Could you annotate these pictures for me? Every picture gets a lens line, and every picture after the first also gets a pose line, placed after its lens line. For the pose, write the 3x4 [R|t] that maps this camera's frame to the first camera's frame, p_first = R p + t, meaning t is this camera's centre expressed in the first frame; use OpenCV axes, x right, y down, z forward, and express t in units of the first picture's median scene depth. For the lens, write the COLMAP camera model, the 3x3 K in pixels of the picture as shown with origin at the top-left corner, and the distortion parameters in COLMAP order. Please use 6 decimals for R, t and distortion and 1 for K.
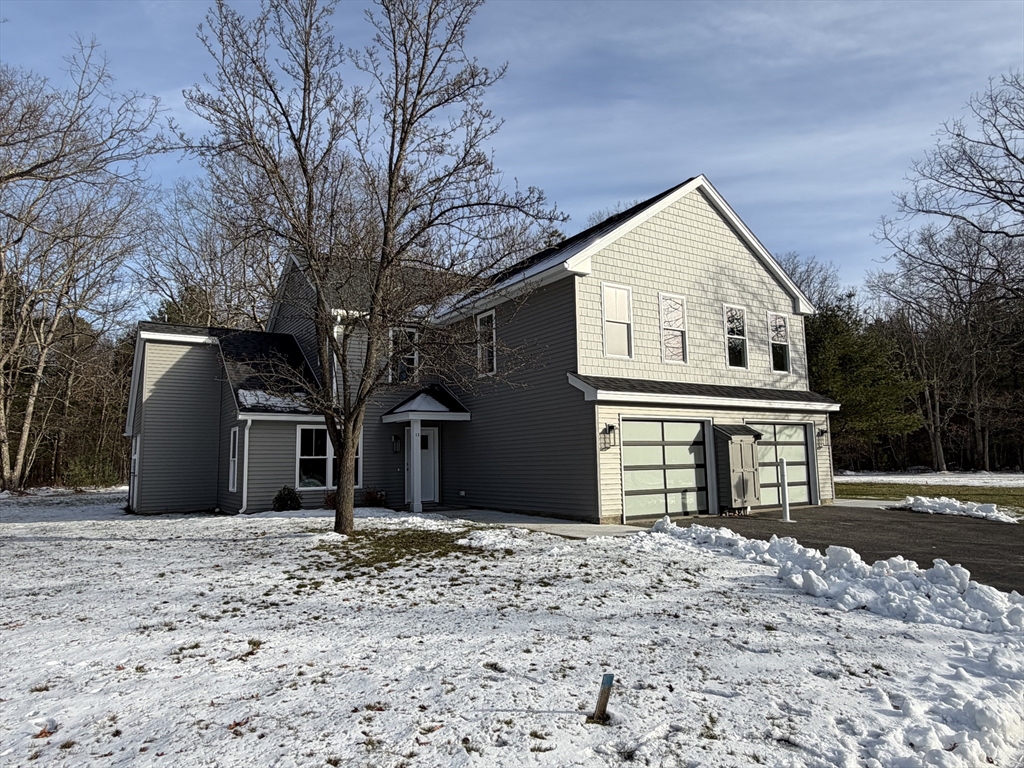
lens RADIAL K [[646.2, 0, 512.0], [0, 646.2, 384.0], [0, 0, 1]] dist [0.003560, 0.000609]
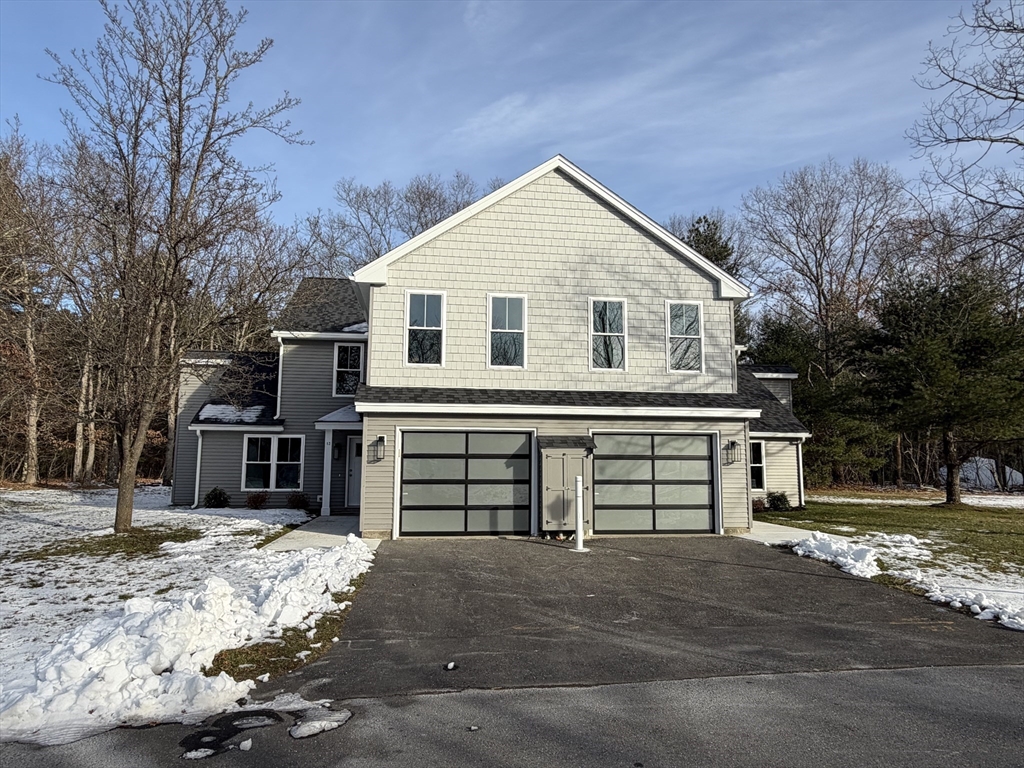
lens RADIAL K [[661.9, 0, 512.0], [0, 661.9, 384.0], [0, 0, 1]] dist [-0.002812, -0.001476]
pose [[0.903130, -0.030589, -0.428275, 0.609006], [0.029283, 0.999525, -0.009640, -0.000988], [0.428366, -0.003835, 0.903597, 0.143702]]
